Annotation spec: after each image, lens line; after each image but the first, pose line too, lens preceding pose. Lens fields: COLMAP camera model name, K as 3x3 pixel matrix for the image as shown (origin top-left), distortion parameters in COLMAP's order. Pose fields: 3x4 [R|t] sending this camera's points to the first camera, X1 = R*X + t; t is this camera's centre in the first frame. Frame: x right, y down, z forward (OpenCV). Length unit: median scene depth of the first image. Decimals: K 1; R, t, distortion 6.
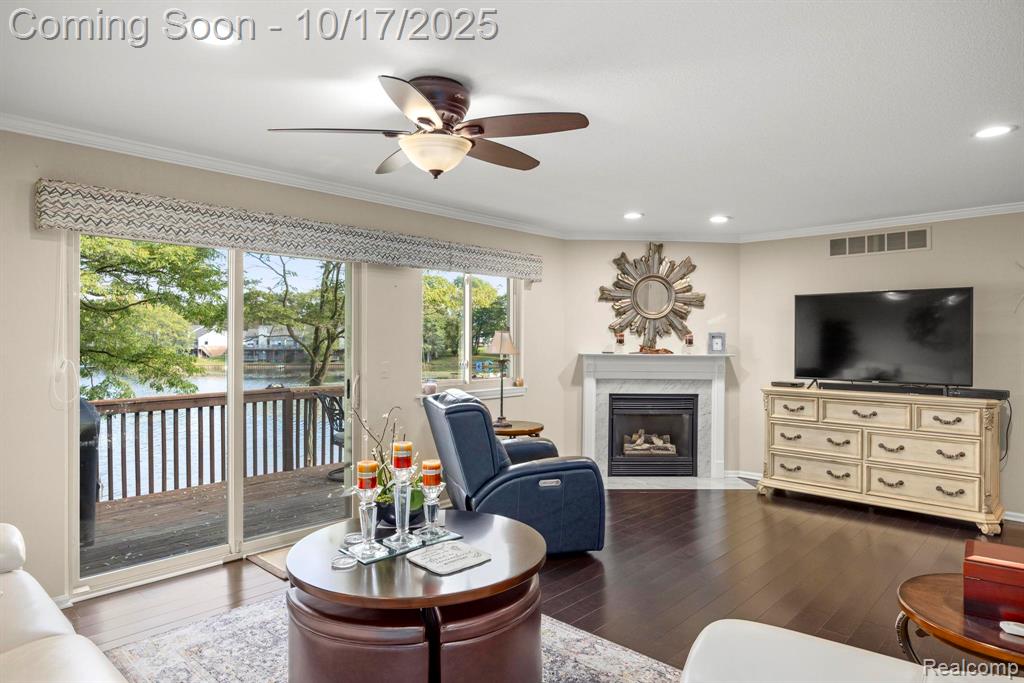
lens RADIAL K [[598.4, 0, 512.0], [0, 598.4, 341.5], [0, 0, 1]] dist [-0.025726, 0.000239]
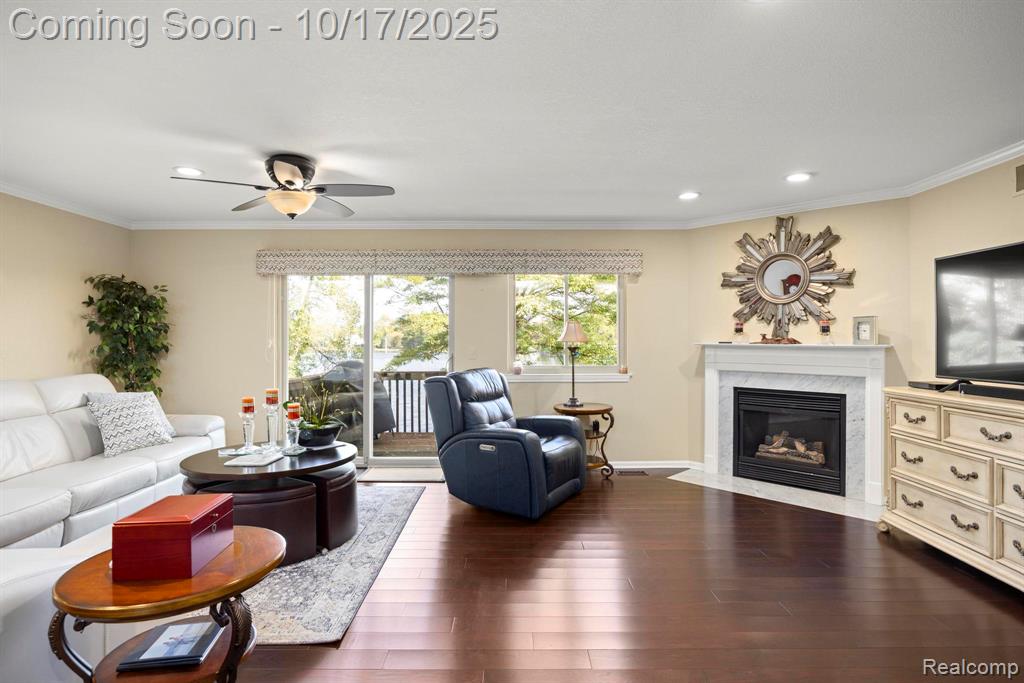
lens RADIAL K [[519.3, 0, 516.1], [0, 519.3, 334.9], [0, 0, 1]] dist [-0.014385, -0.000438]
pose [[0.698509, -0.010918, -0.715518, 0.504886], [0.000580, 0.999892, -0.014691, 0.018135], [0.715601, 0.009847, 0.698440, 0.196558]]
